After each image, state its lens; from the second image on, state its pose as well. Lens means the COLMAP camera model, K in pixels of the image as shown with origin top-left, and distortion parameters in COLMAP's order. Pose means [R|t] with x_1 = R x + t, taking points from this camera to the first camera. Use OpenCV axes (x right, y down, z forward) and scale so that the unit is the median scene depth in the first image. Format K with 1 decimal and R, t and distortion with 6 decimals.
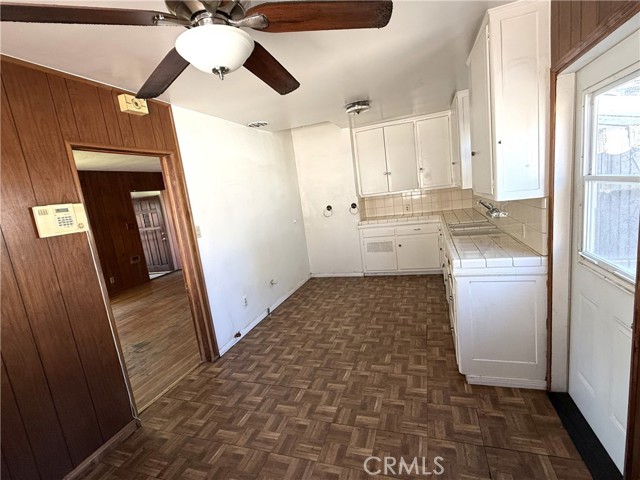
lens RADIAL K [[298.1, 0, 321.0], [0, 298.1, 240.5], [0, 0, 1]] dist [0.000277, -0.000020]
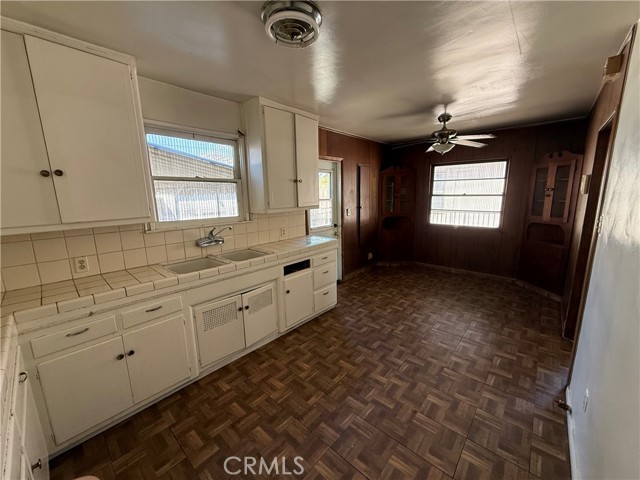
lens RADIAL K [[254.8, 0, 319.0], [0, 254.8, 240.0], [0, 0, 1]] dist [0.000127, -0.000081]
pose [[-0.909771, 0.068701, 0.409386, -0.062931], [0.196550, 0.939946, 0.279051, -0.260543], [-0.365630, 0.334337, -0.868639, 1.616908]]
